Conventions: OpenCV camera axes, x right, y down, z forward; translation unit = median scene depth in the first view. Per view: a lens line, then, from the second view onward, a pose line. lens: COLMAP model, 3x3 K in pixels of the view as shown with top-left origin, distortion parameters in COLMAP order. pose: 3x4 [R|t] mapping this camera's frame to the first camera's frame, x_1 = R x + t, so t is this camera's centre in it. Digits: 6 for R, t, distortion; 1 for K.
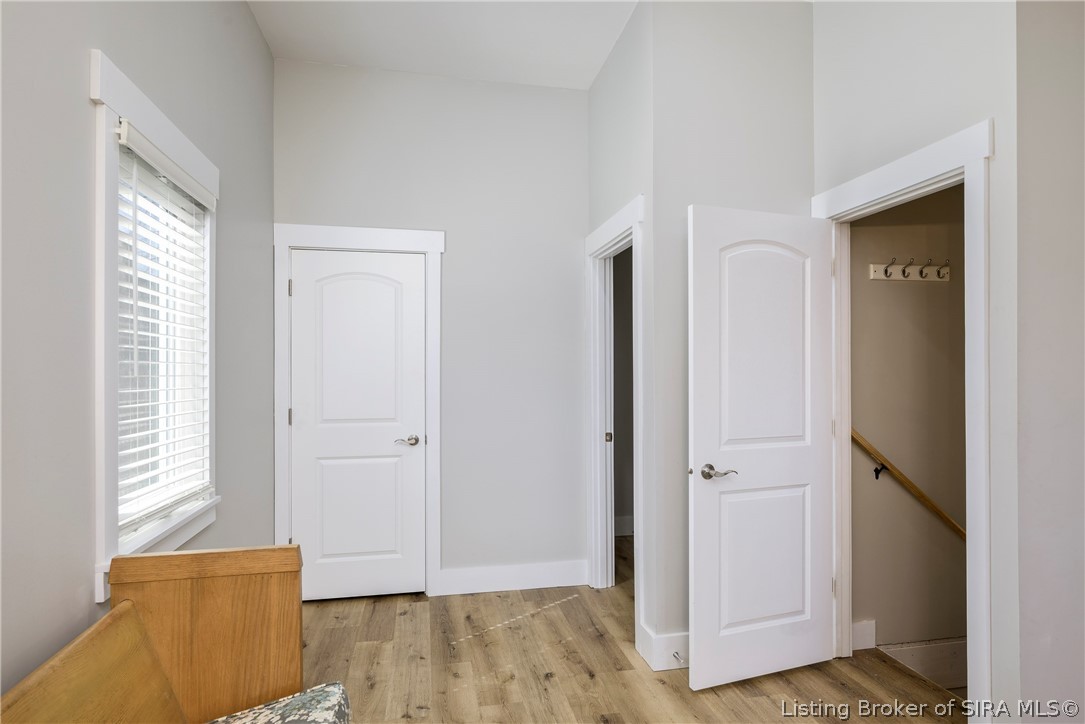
lens RADIAL K [[610.0, 0, 536.0], [0, 610.0, 362.7], [0, 0, 1]] dist [0.004202, 0.001081]
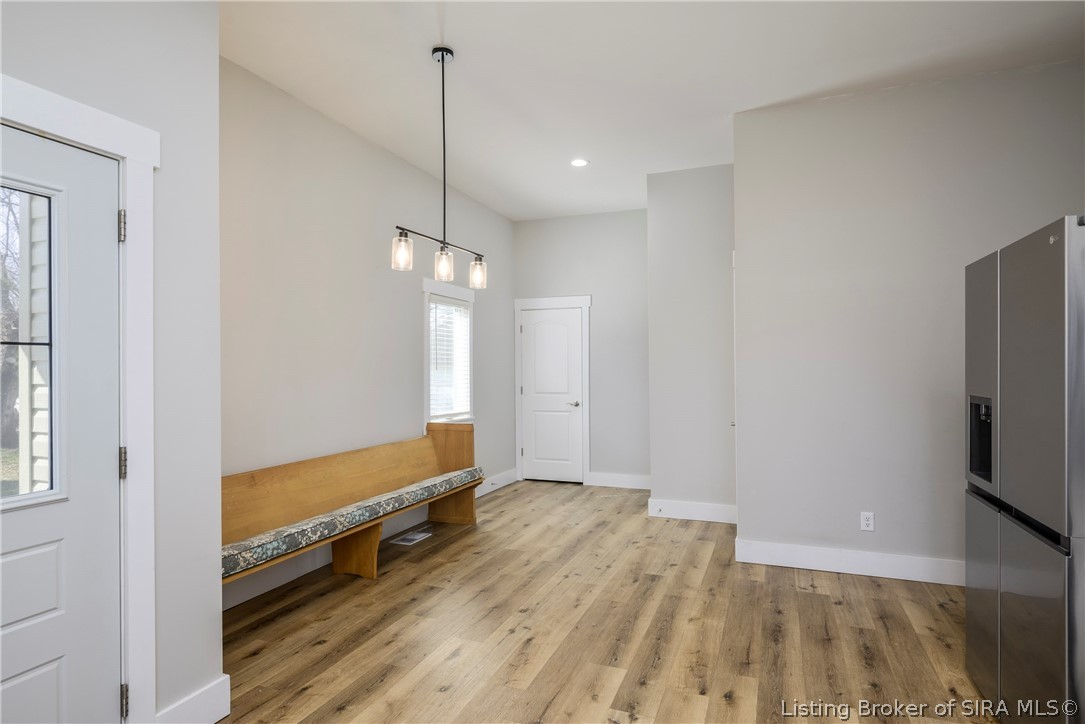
lens RADIAL K [[588.0, 0, 546.1], [0, 588.0, 364.5], [0, 0, 1]] dist [-0.001224, 0.000881]
pose [[0.837906, -0.007618, -0.545762, 0.746693], [0.007451, 0.999969, -0.002520, 0.004631], [0.545764, -0.001955, 0.837937, -0.623886]]
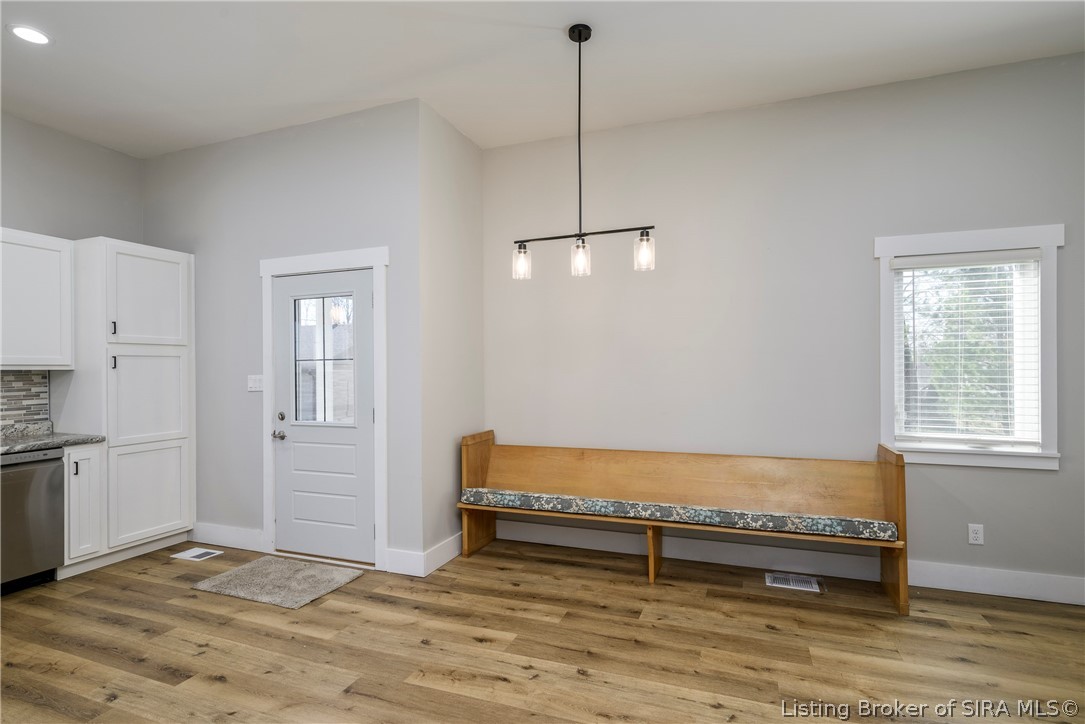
lens RADIAL K [[531.5, 0, 545.2], [0, 531.5, 366.4], [0, 0, 1]] dist [-0.003748, -0.000289]
pose [[-0.537725, 0.001695, -0.843119, 0.797848], [0.010128, 0.999939, -0.004449, 0.005907], [0.843060, -0.010931, -0.537709, 0.449183]]
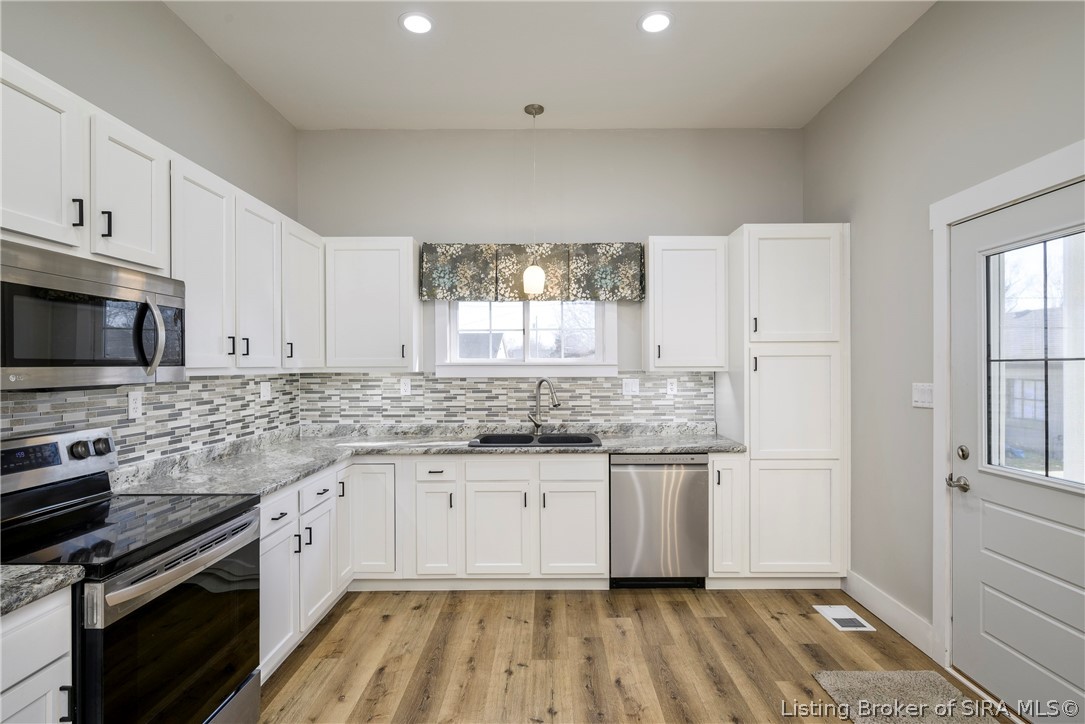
lens RADIAL K [[543.8, 0, 549.8], [0, 543.8, 367.5], [0, 0, 1]] dist [-0.002013, -0.000918]
pose [[-0.980484, 0.003341, 0.196568, 0.535255], [0.003389, 0.999994, -0.000096, -0.010358], [-0.196567, 0.000572, -0.980490, 0.163320]]
